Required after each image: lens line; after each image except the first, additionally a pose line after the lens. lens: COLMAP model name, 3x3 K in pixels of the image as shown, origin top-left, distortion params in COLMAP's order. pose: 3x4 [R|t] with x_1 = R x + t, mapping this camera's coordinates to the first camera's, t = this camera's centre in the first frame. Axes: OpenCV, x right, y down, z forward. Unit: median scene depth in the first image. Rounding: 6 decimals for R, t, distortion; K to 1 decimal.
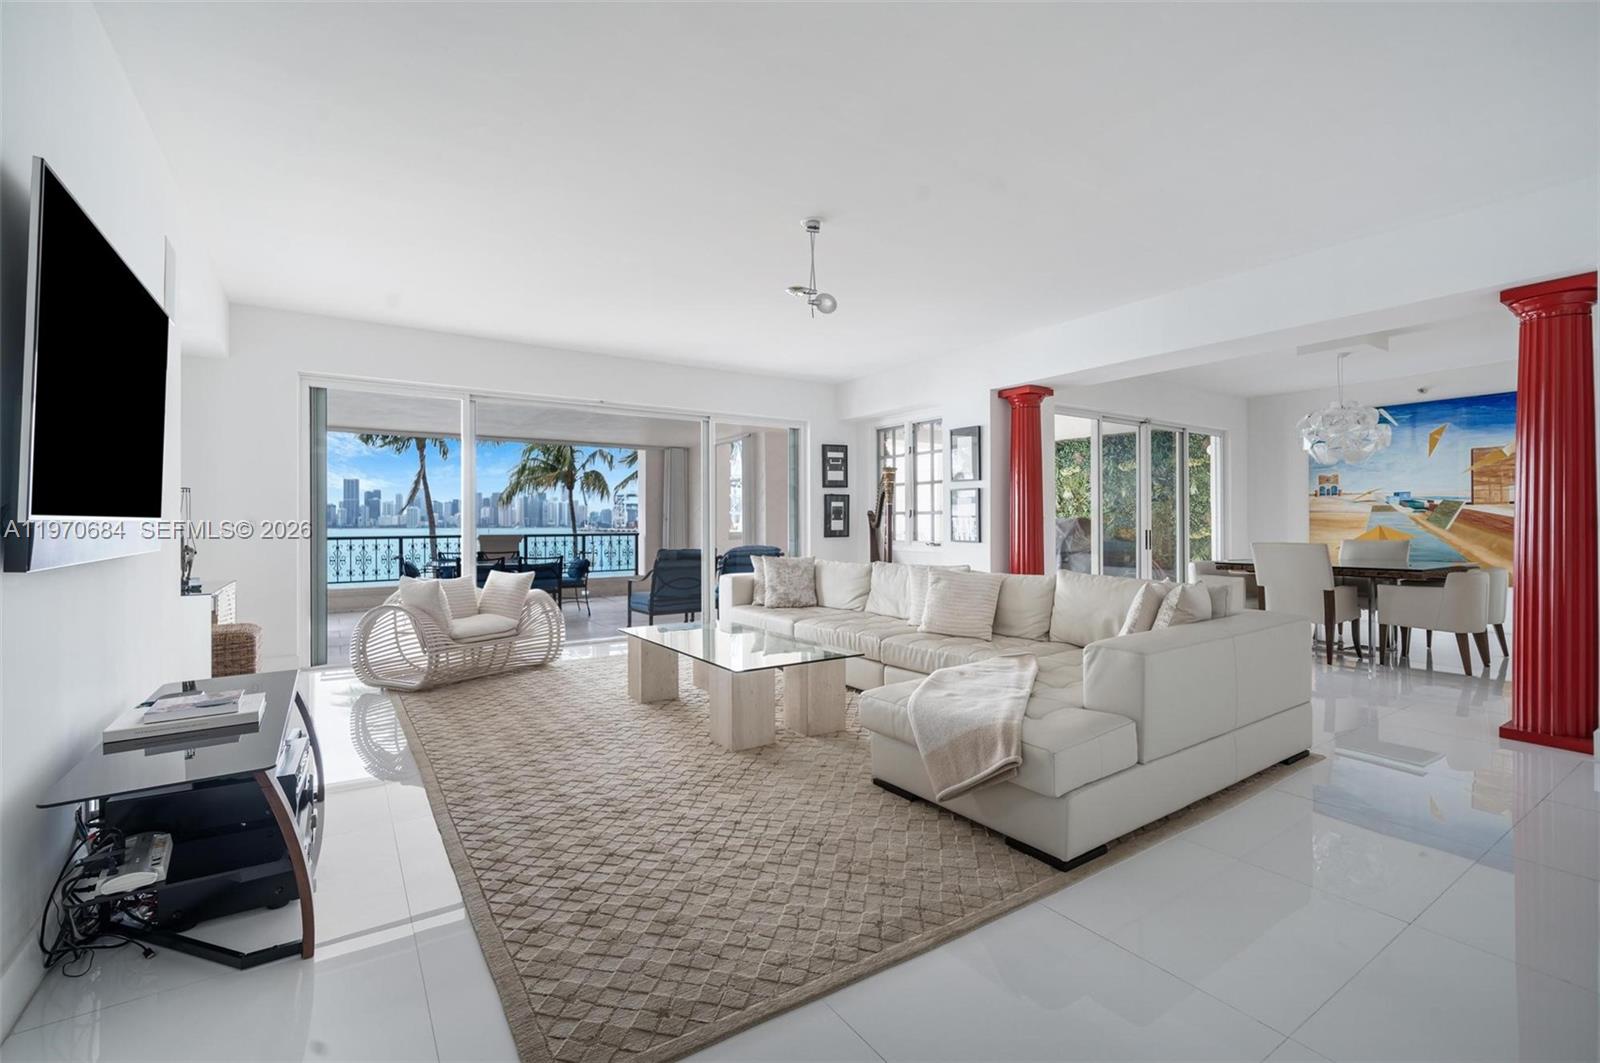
lens RADIAL K [[696.6, 0, 797.1], [0, 696.6, 525.9], [0, 0, 1]] dist [-0.001076, 0.000333]
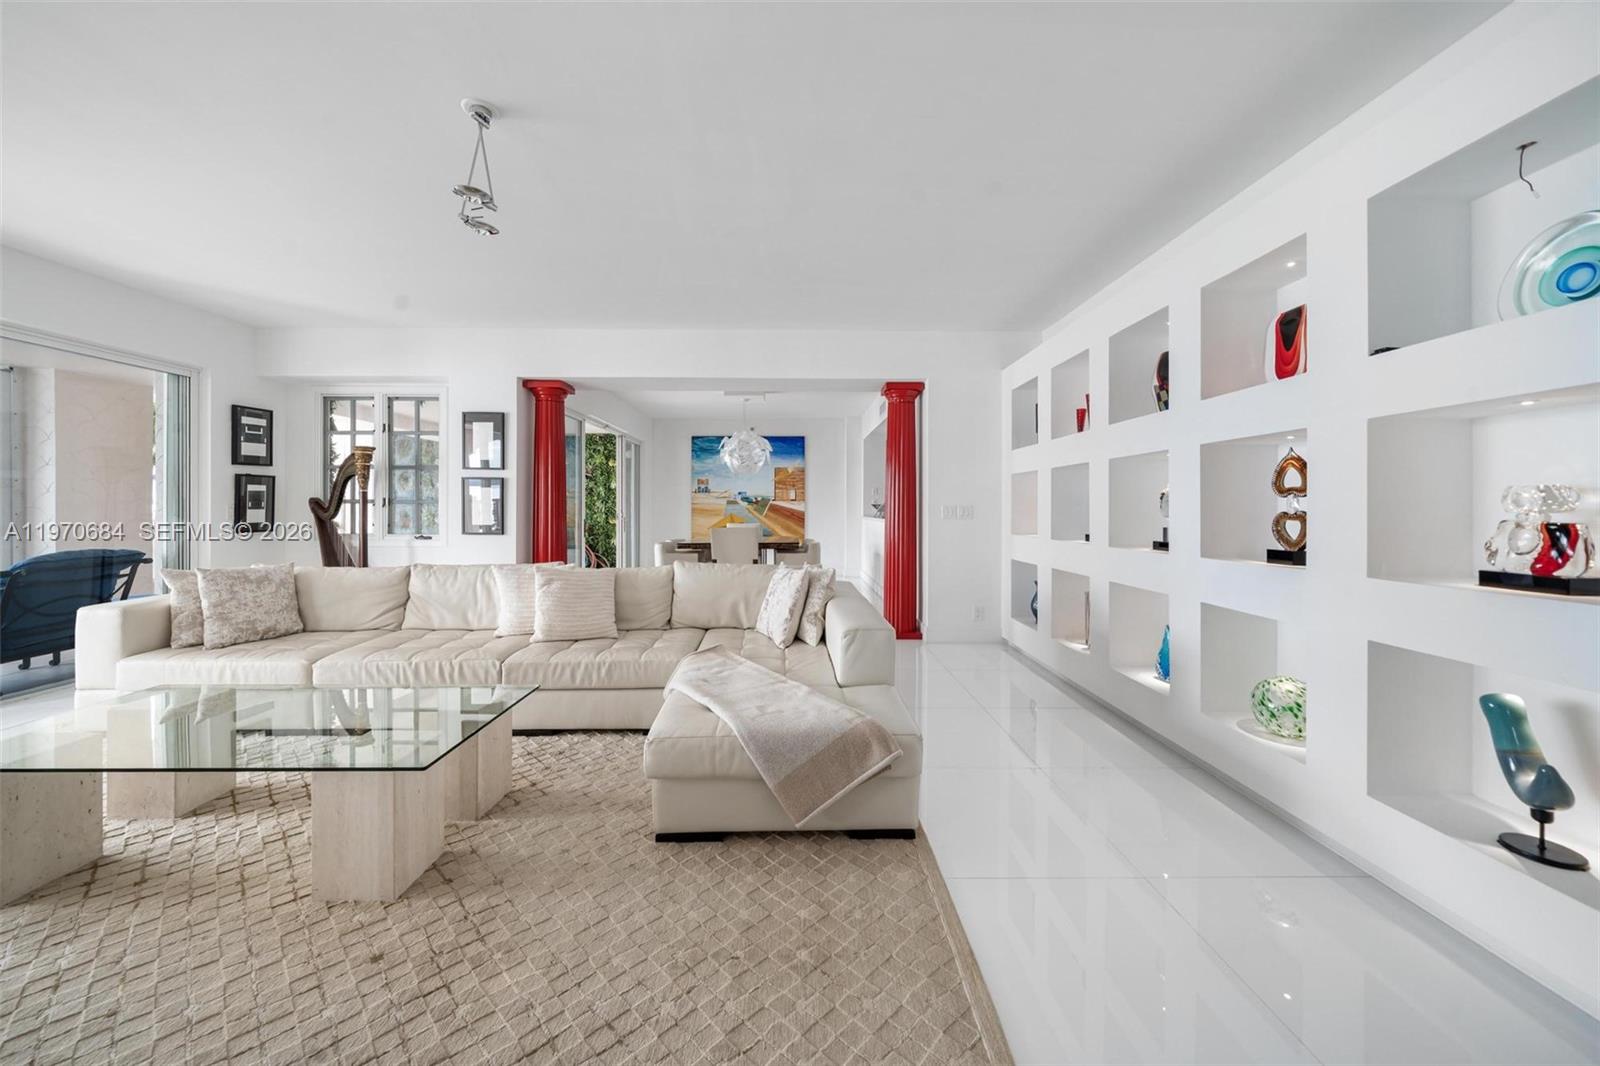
lens RADIAL K [[570.5, 0, 798.1], [0, 570.5, 510.3], [0, 0, 1]] dist [-0.001062, 0.000204]
pose [[0.548924, -0.000244, 0.835872, -0.139172], [-0.001052, 0.999999, 0.000982, -0.008752], [-0.835872, -0.001418, 0.548923, 0.188583]]
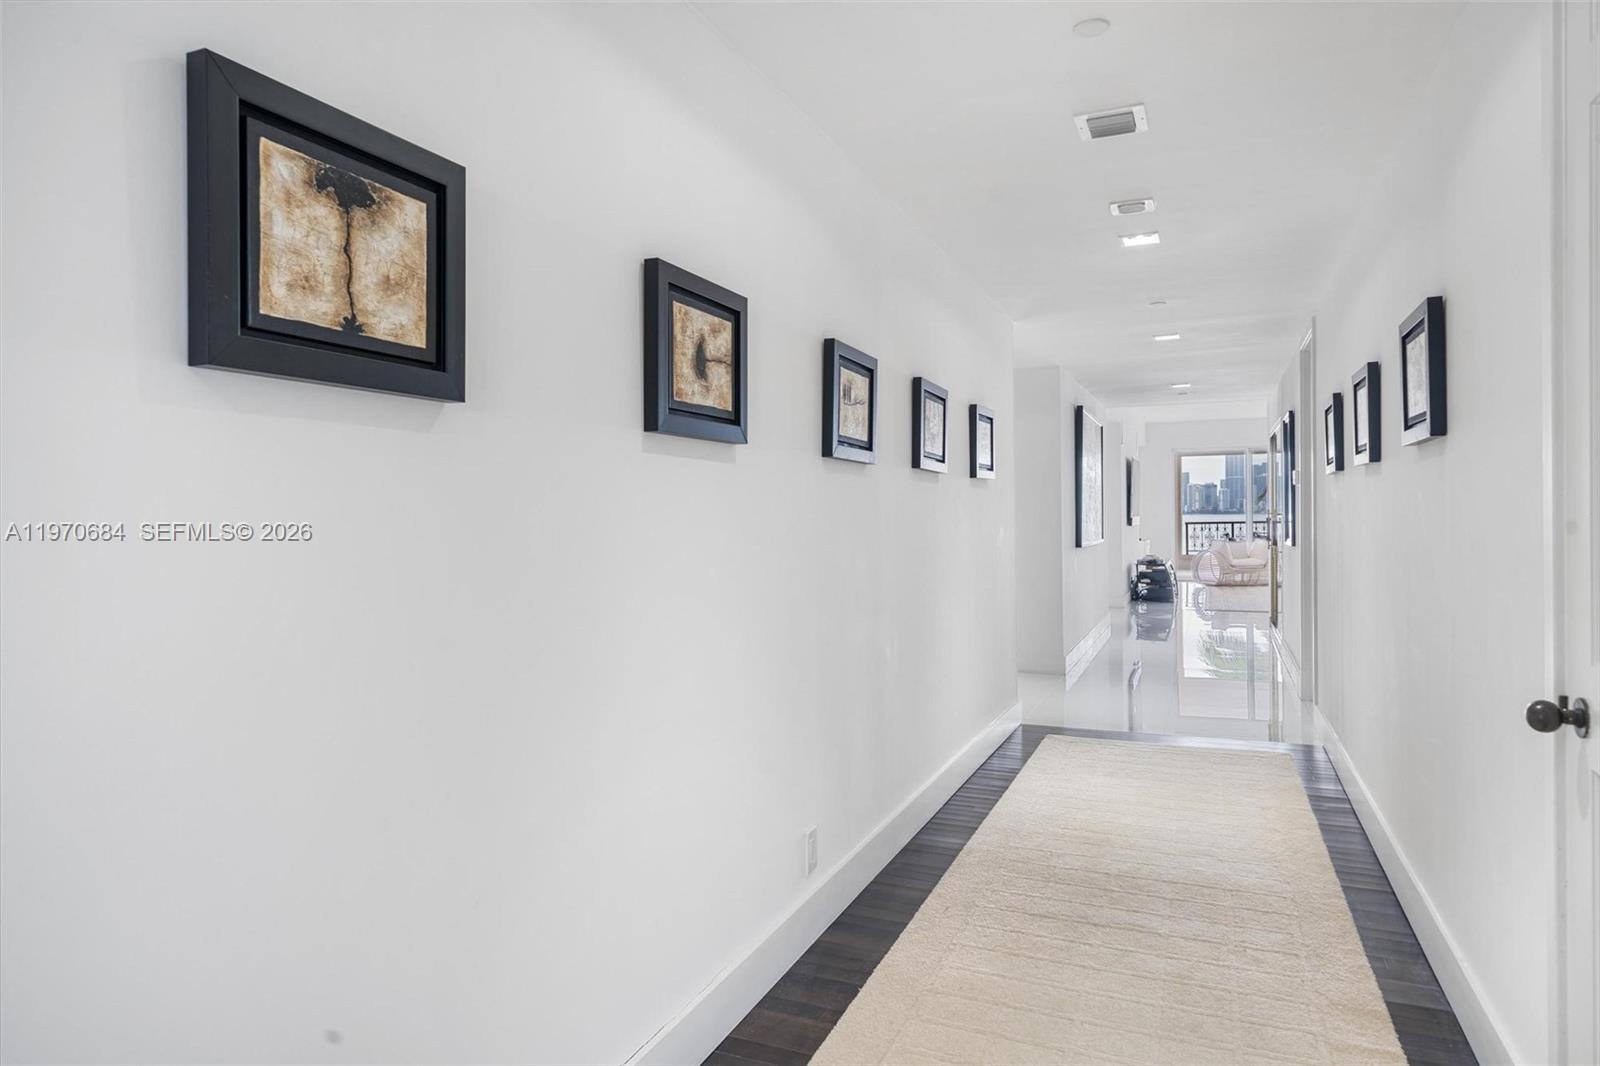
lens RADIAL K [[1014.6, 0, 800.8], [0, 1014.6, 521.2], [0, 0, 1]] dist [-0.001801, -0.000099]
pose [[0.560531, 0.005896, -0.828112, 1.419851], [0.003061, 0.999953, 0.009191, -0.019025], [0.828128, -0.007687, 0.560487, -1.962937]]
